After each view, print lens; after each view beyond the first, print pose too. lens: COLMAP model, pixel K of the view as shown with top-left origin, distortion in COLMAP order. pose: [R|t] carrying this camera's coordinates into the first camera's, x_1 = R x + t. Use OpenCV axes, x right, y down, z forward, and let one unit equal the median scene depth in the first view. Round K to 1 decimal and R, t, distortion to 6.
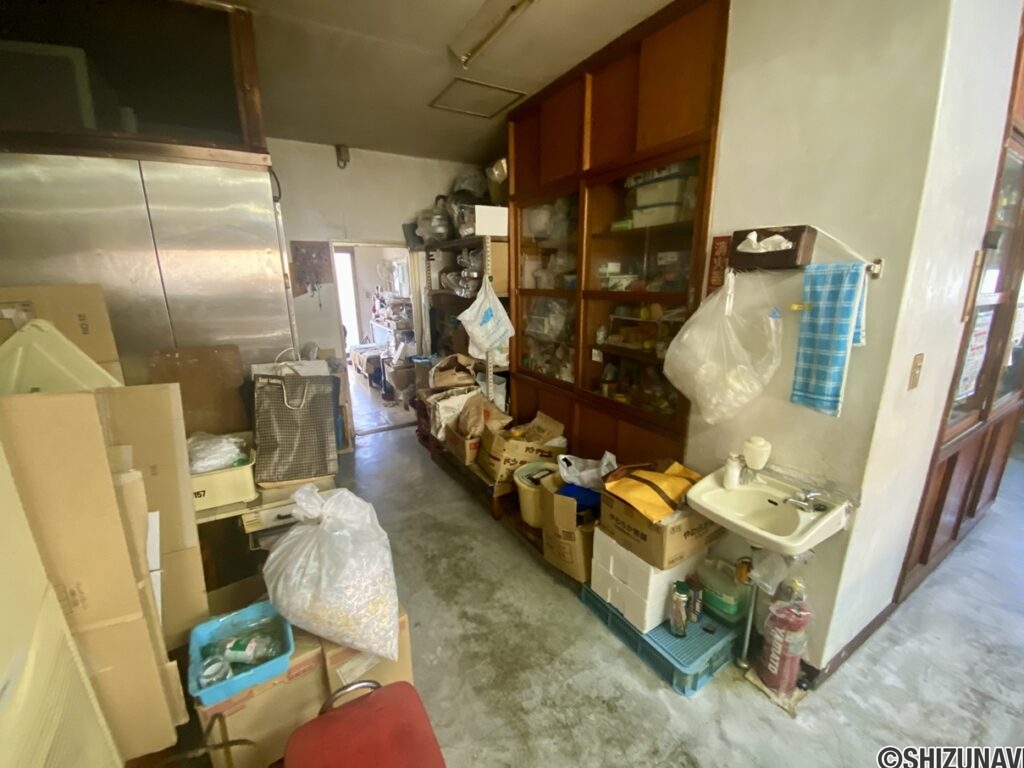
lens RADIAL K [[413.6, 0, 507.1], [0, 413.6, 383.9], [0, 0, 1]] dist [0.030321, -0.025927]
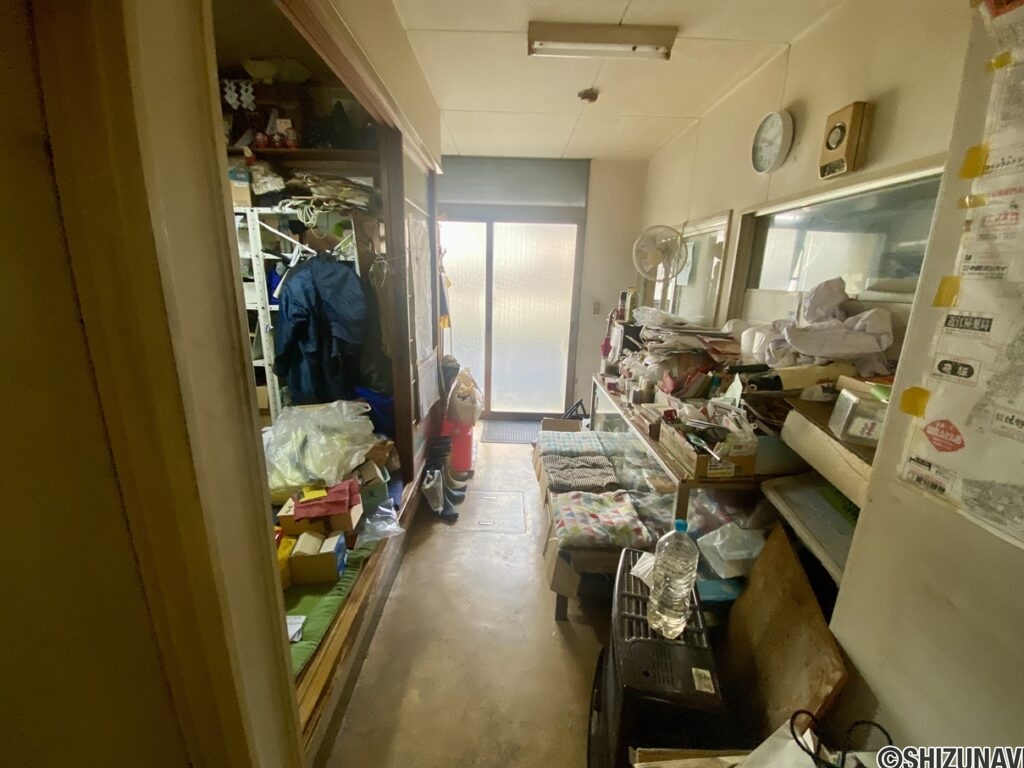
lens RADIAL K [[413.6, 0, 507.1], [0, 413.6, 383.9], [0, 0, 1]] dist [0.030321, -0.025927]
pose [[0.865794, 0.149129, -0.477663, -0.210367], [-0.155960, 0.987432, 0.025593, -0.143152], [0.475476, 0.052338, 0.878170, 0.613391]]
